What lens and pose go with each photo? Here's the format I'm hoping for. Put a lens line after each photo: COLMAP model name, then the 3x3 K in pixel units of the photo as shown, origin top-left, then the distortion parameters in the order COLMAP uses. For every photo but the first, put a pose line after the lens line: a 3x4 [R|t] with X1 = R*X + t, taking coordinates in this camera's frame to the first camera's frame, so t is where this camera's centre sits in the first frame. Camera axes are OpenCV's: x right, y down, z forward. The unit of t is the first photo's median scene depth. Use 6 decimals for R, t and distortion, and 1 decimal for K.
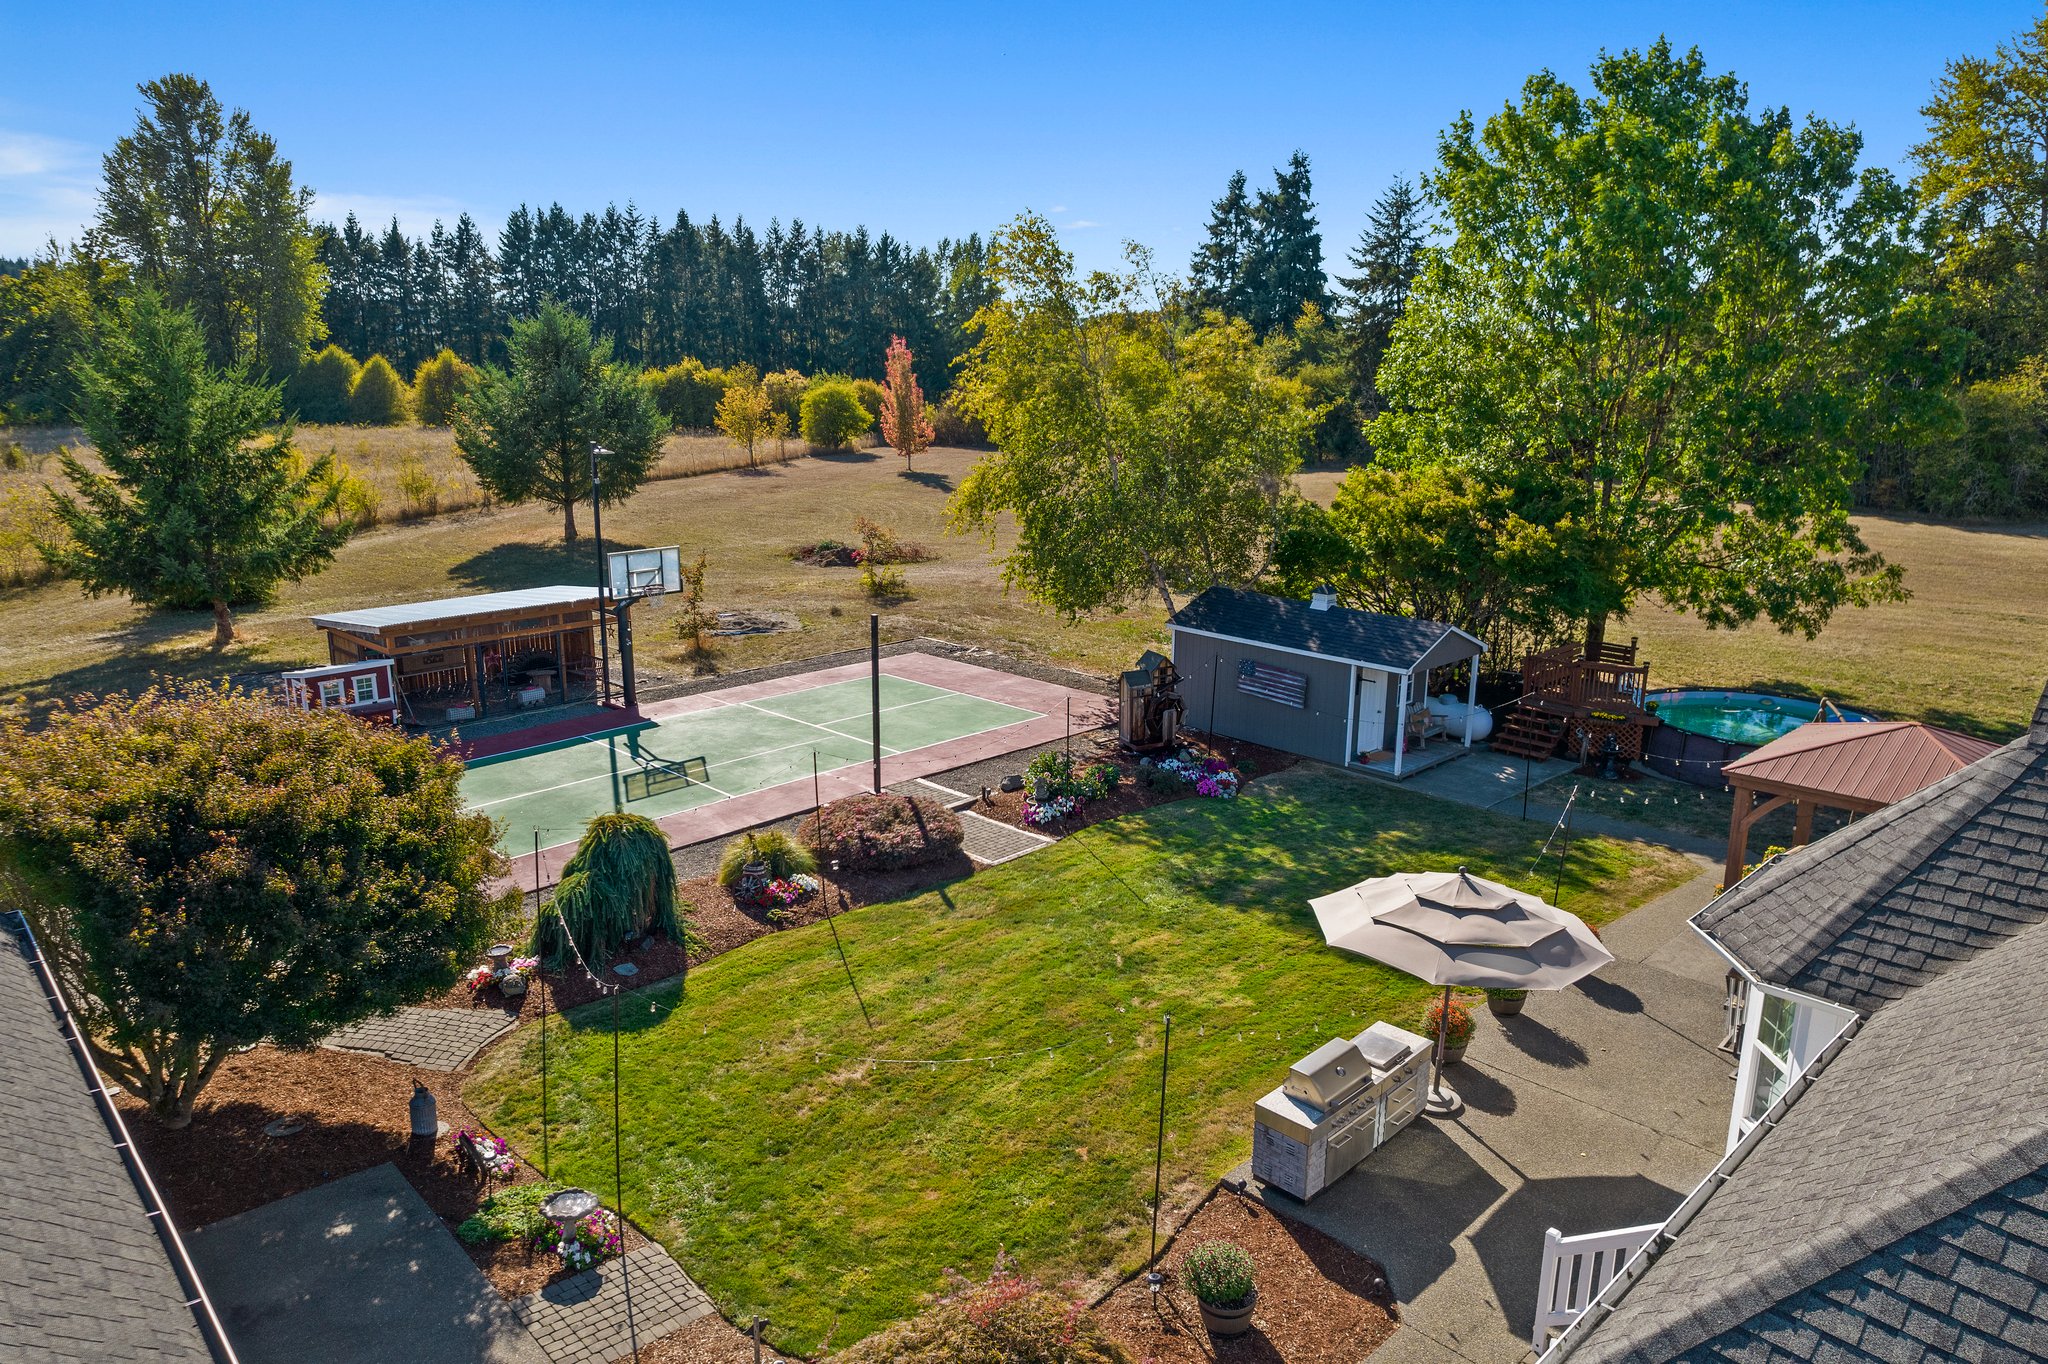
lens RADIAL K [[1311.8, 0, 1040.5], [0, 1311.8, 724.8], [0, 0, 1]] dist [-0.083149, 0.070229]
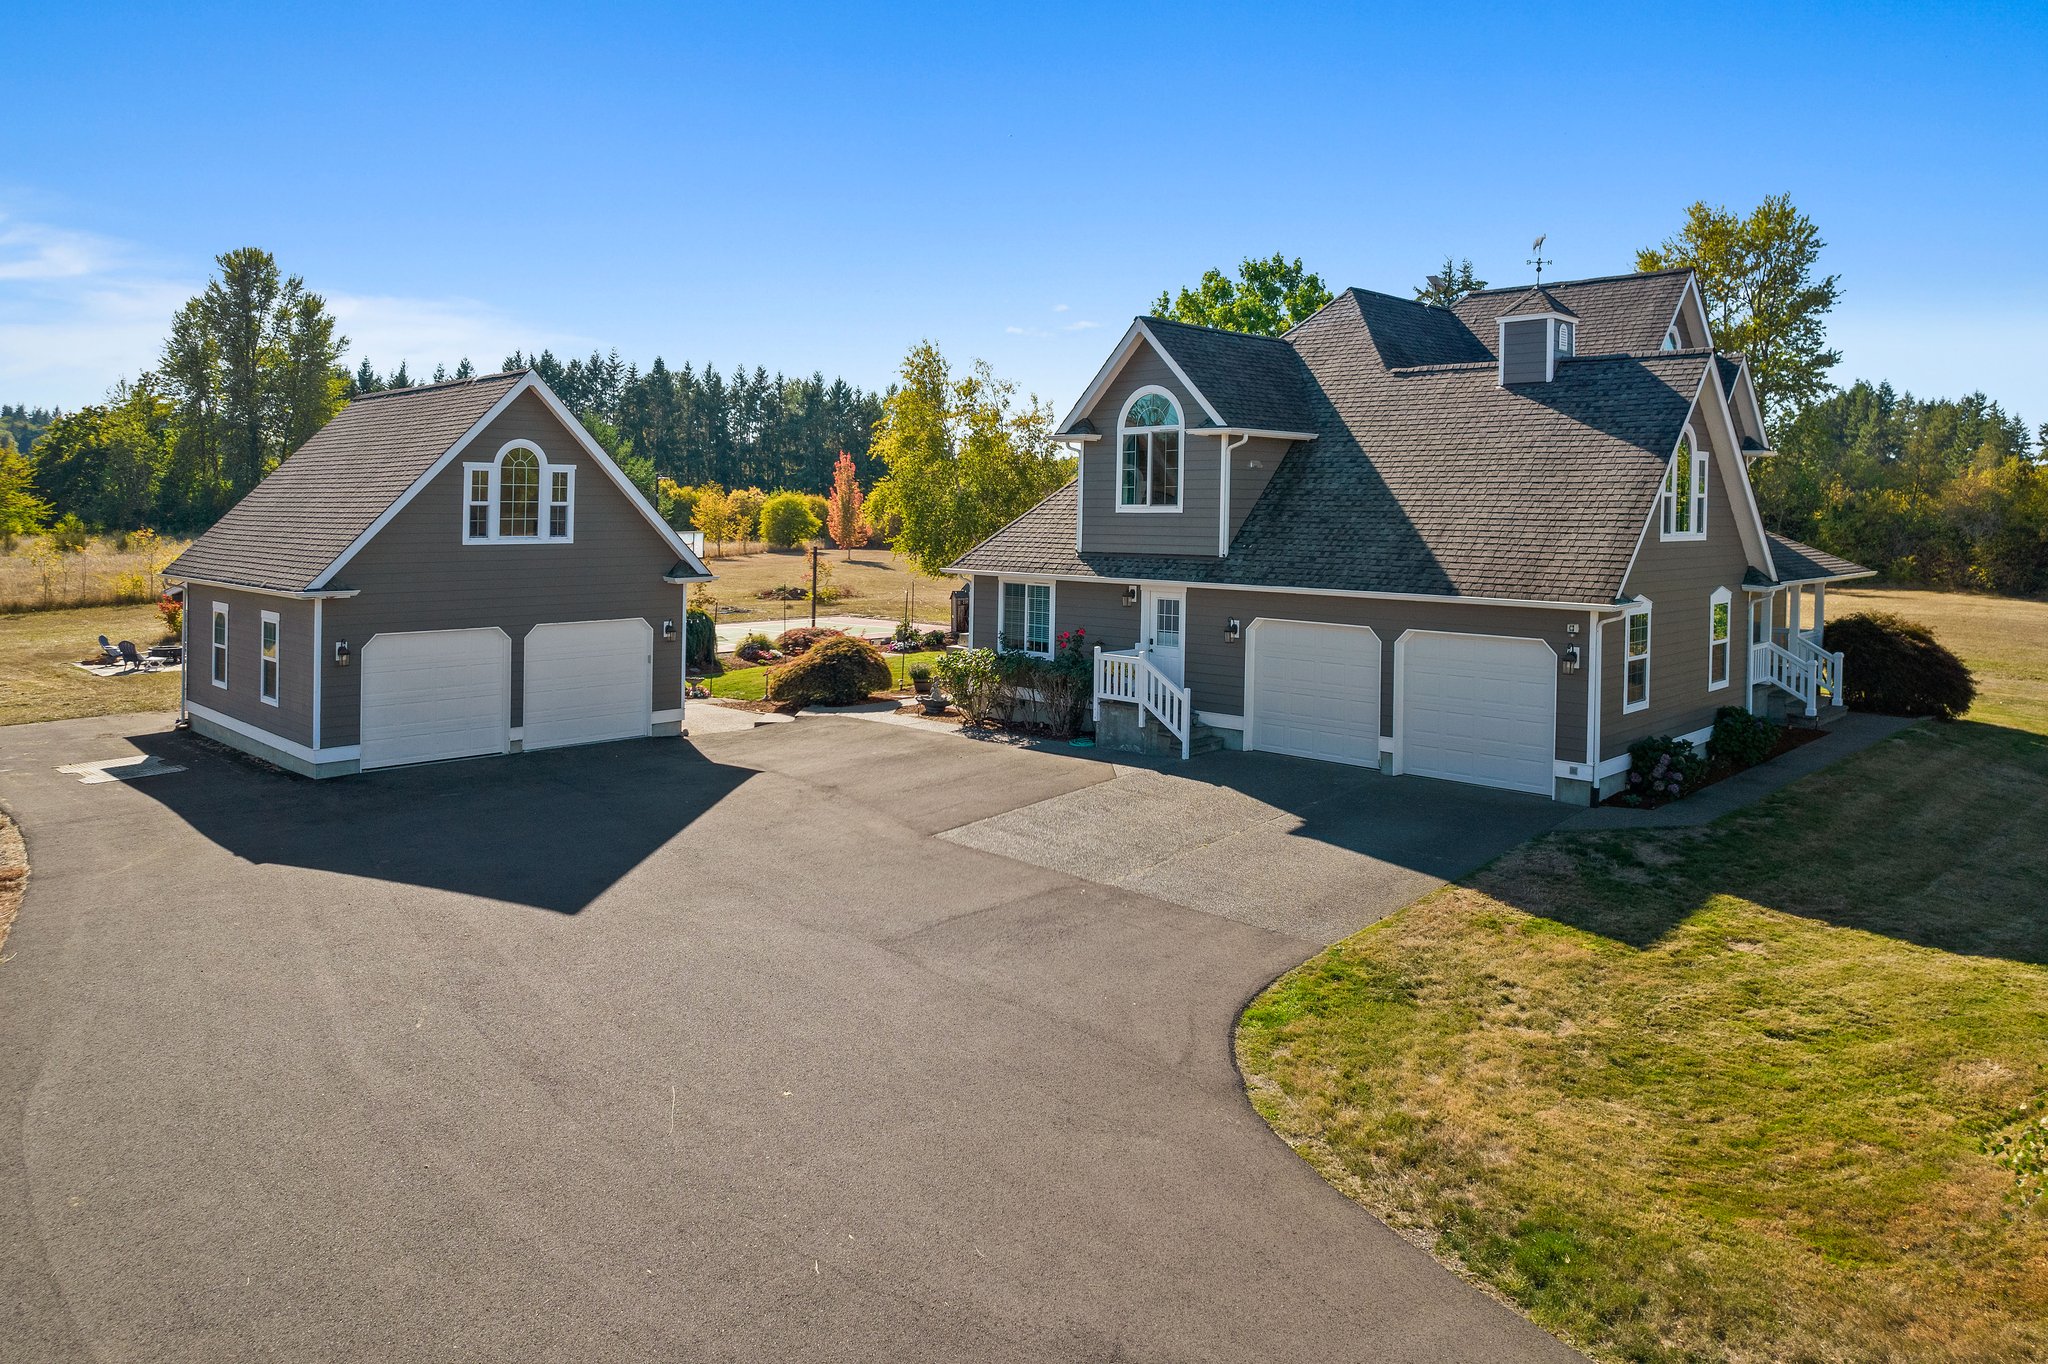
lens RADIAL K [[1373.8, 0, 1015.8], [0, 1373.8, 582.3], [0, 0, 1]] dist [-0.112430, 0.076184]
pose [[0.999896, 0.004978, 0.013568, 0.033032], [-0.001916, 0.976170, -0.217000, 0.088960], [-0.014325, 0.216952, 0.976077, -0.215116]]
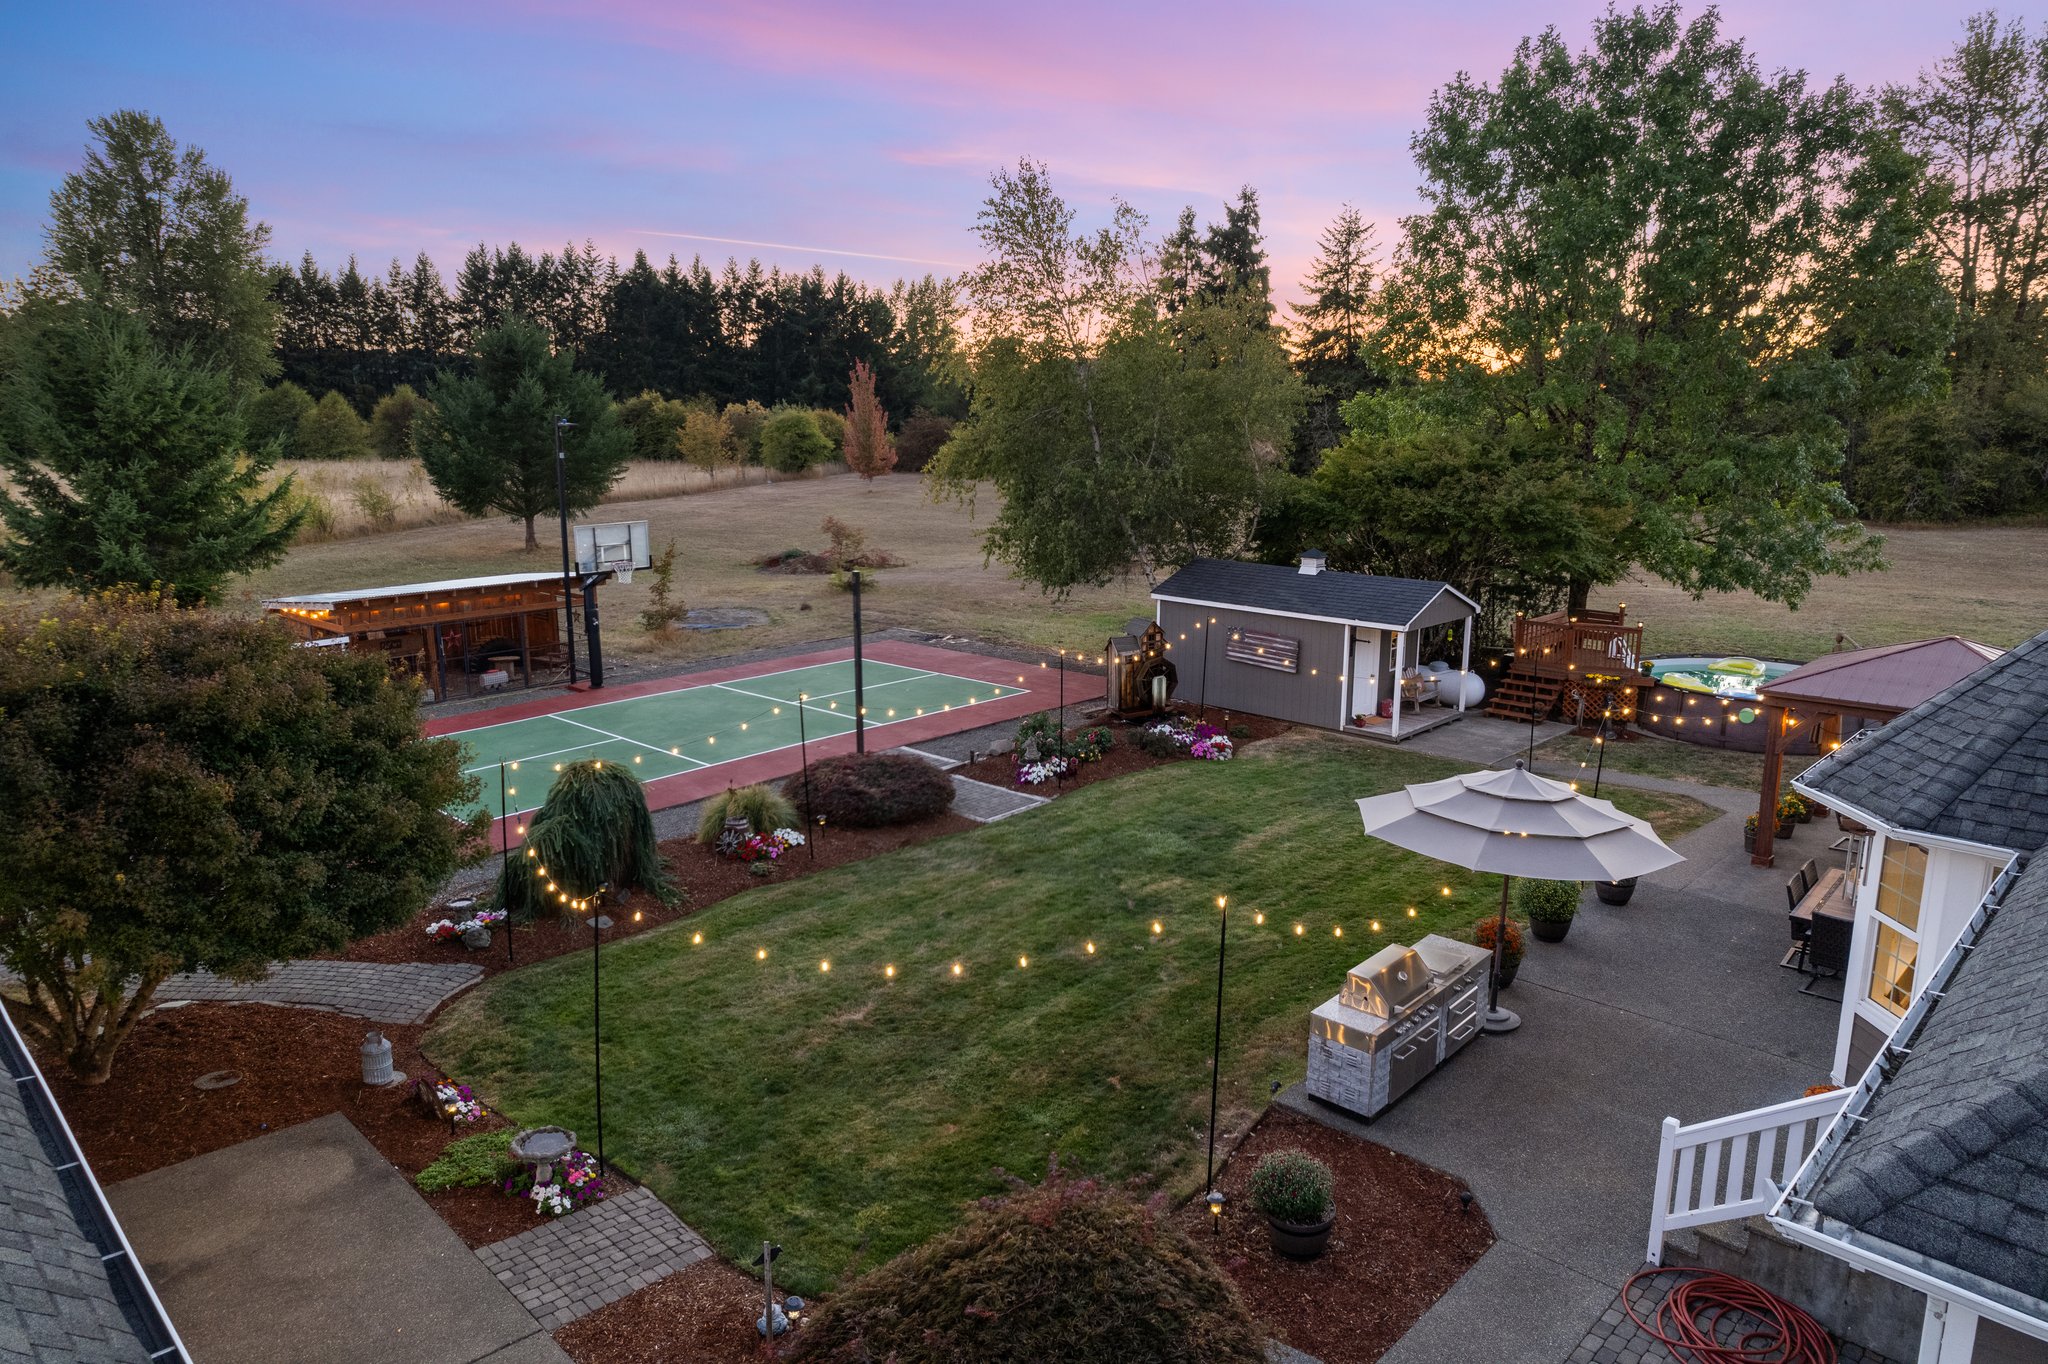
lens RADIAL K [[1288.9, 0, 1039.9], [0, 1288.9, 723.6], [0, 0, 1]] dist [-0.084972, 0.074855]
pose [[0.999325, -0.013039, 0.034333, -0.005466], [0.014068, 0.999453, -0.029924, 0.012168], [-0.033924, 0.030387, 0.998962, 0.011831]]
